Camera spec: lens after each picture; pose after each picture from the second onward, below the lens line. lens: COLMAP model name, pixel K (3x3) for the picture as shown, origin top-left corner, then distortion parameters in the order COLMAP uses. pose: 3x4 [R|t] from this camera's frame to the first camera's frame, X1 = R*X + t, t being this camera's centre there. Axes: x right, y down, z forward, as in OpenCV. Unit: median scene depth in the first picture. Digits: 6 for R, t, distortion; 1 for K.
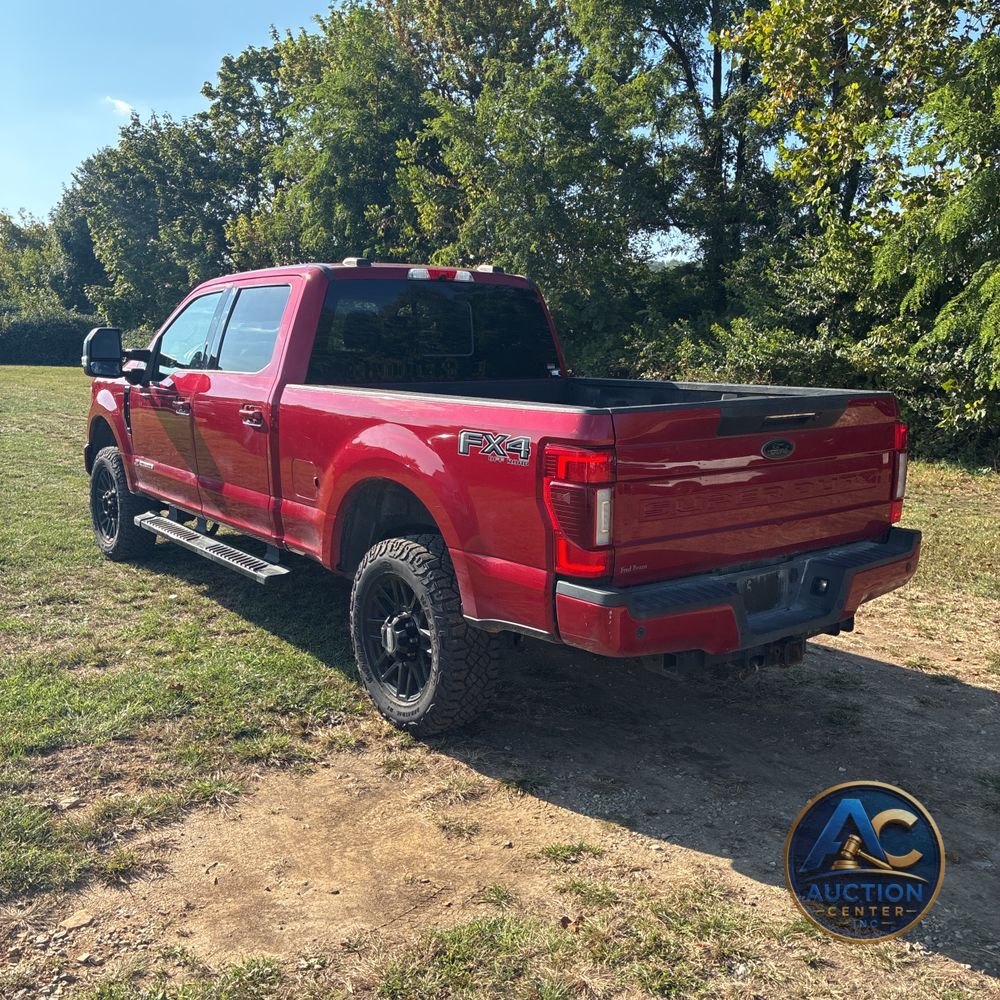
lens RADIAL K [[1024.6, 0, 477.4], [0, 1024.6, 495.9], [0, 0, 1]] dist [0.019711, 0.000000]
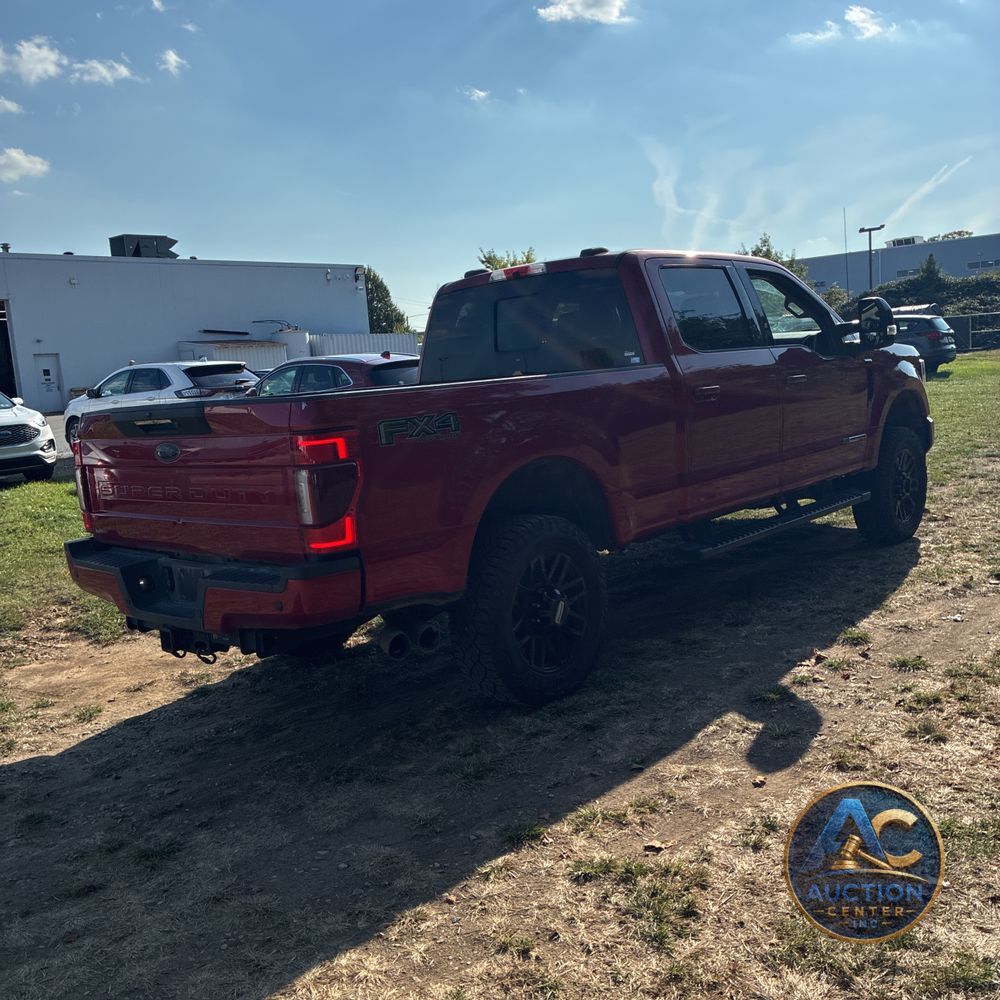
lens RADIAL K [[1024.6, 0, 498.5], [0, 1024.6, 499.8], [0, 0, 1]] dist [0.019711, 0.000000]
pose [[0.179021, 0.094649, -0.979282, 1.469470], [-0.081752, 0.993351, 0.081064, -0.104456], [0.980443, 0.065546, 0.185569, 1.192466]]
